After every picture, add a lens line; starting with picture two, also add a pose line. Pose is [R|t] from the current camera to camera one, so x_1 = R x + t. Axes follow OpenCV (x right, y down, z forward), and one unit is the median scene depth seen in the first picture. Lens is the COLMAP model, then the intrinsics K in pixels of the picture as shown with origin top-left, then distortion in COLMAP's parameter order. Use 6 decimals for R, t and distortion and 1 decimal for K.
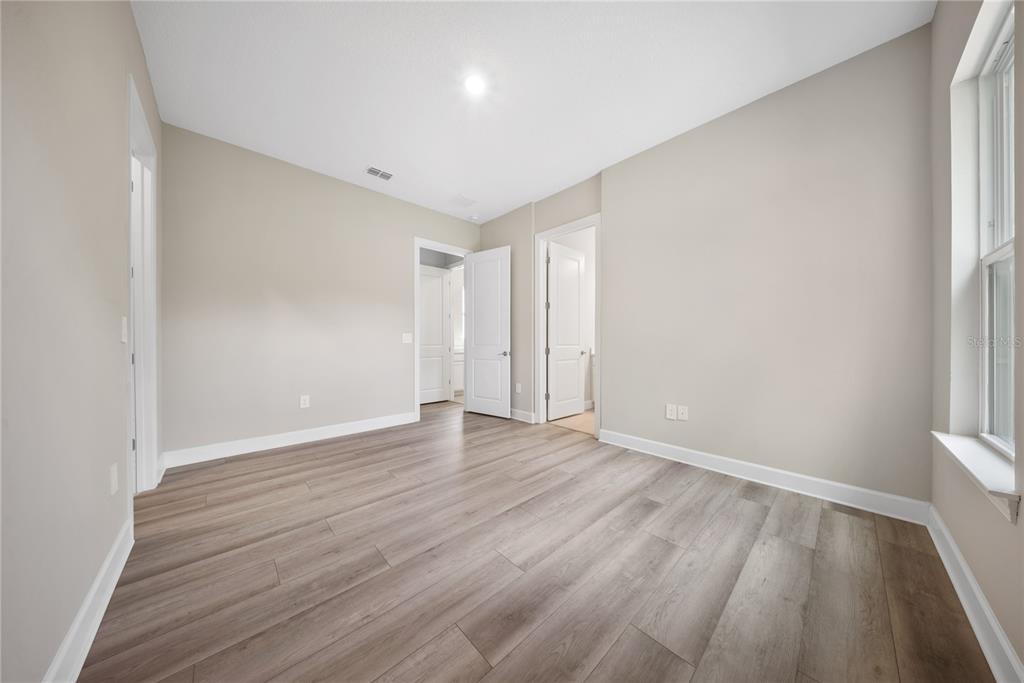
lens RADIAL K [[306.5, 0, 512.0], [0, 306.5, 341.5], [0, 0, 1]] dist [0.000137, 0.000006]
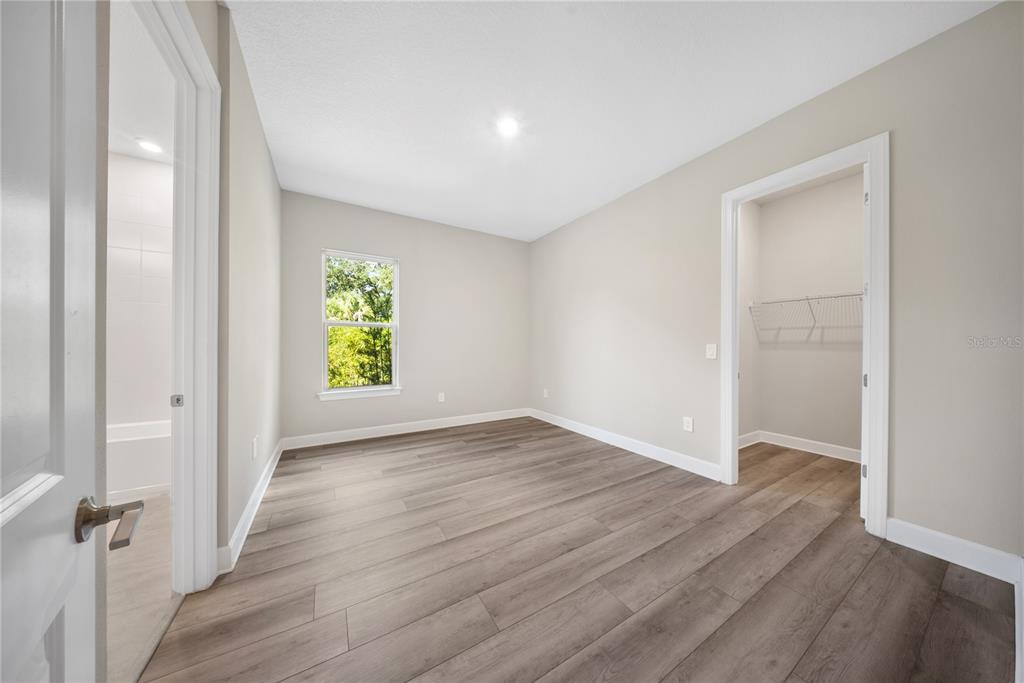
lens RADIAL K [[306.5, 0, 512.0], [0, 306.5, 341.5], [0, 0, 1]] dist [0.000137, 0.000006]
pose [[-0.976950, -0.000498, 0.213469, -0.375266], [-0.003114, 0.999924, -0.011920, -0.047060], [-0.213447, -0.012310, -0.976877, 2.095077]]
